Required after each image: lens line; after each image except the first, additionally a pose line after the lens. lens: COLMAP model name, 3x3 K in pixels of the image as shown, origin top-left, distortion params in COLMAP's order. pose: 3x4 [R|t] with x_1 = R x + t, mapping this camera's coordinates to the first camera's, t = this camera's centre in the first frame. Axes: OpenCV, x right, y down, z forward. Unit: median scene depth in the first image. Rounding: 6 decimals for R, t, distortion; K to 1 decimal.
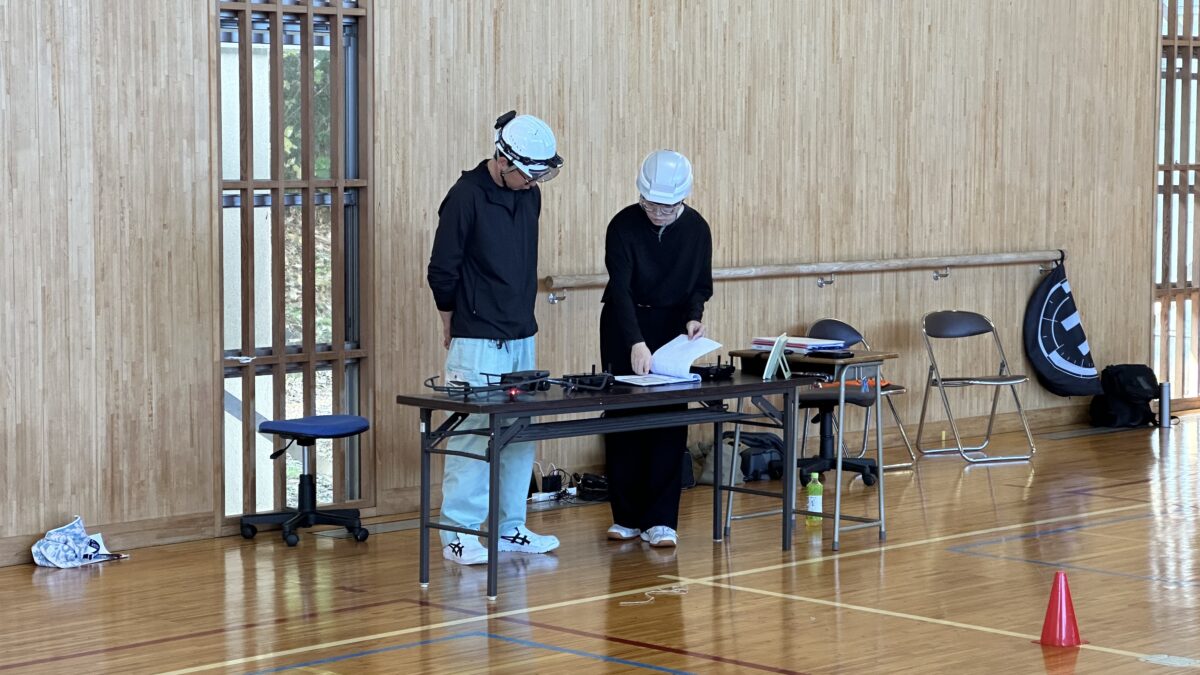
lens RADIAL K [[2690.3, 0, 600.0], [0, 2690.3, 337.5], [0, 0, 1]] dist [0.072678, 0.620086]
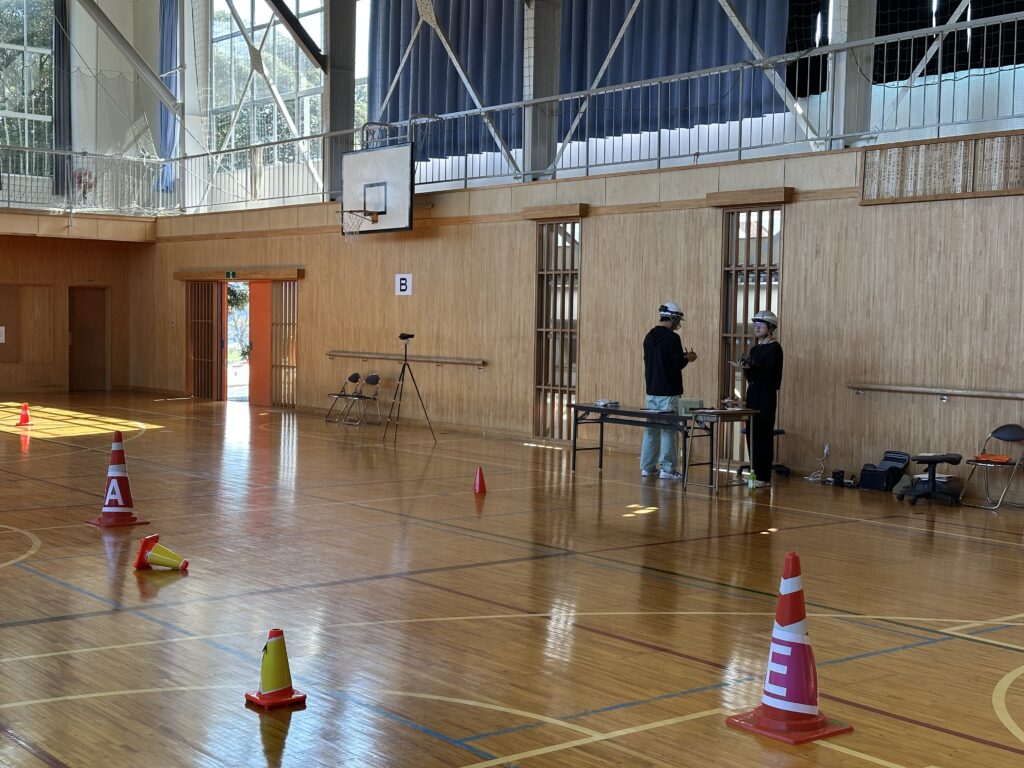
lens RADIAL K [[1427.1, 0, 512.0], [0, 1427.1, 384.0], [0, 0, 1]] dist [0.142638, -0.104807]
pose [[-0.133935, 0.043491, -0.990035, 1.233734], [-0.093235, 0.994052, 0.056281, -0.064610], [0.986595, 0.099844, -0.129083, 0.920480]]
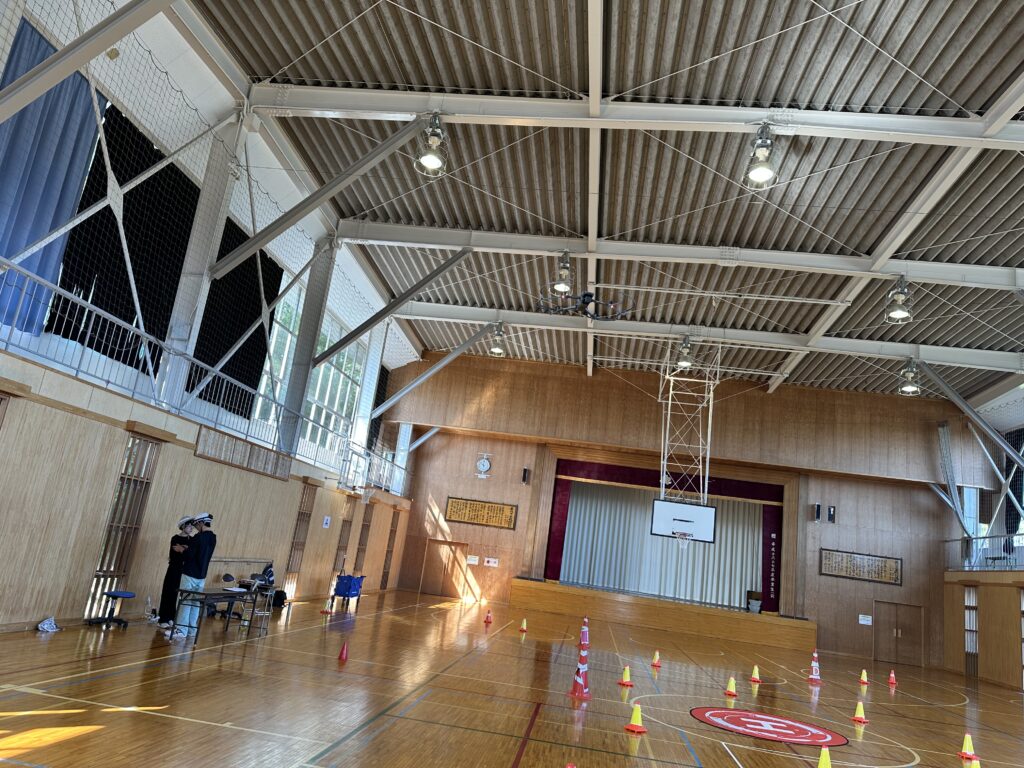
lens RADIAL K [[711.1, 0, 512.0], [0, 711.1, 384.0], [0, 0, 1]] dist [0.061441, -0.084389]
pose [[0.784675, 0.240424, 0.571386, -0.294548], [-0.077535, 0.952553, -0.294331, 0.006772], [-0.615040, 0.186652, 0.766085, -0.112011]]
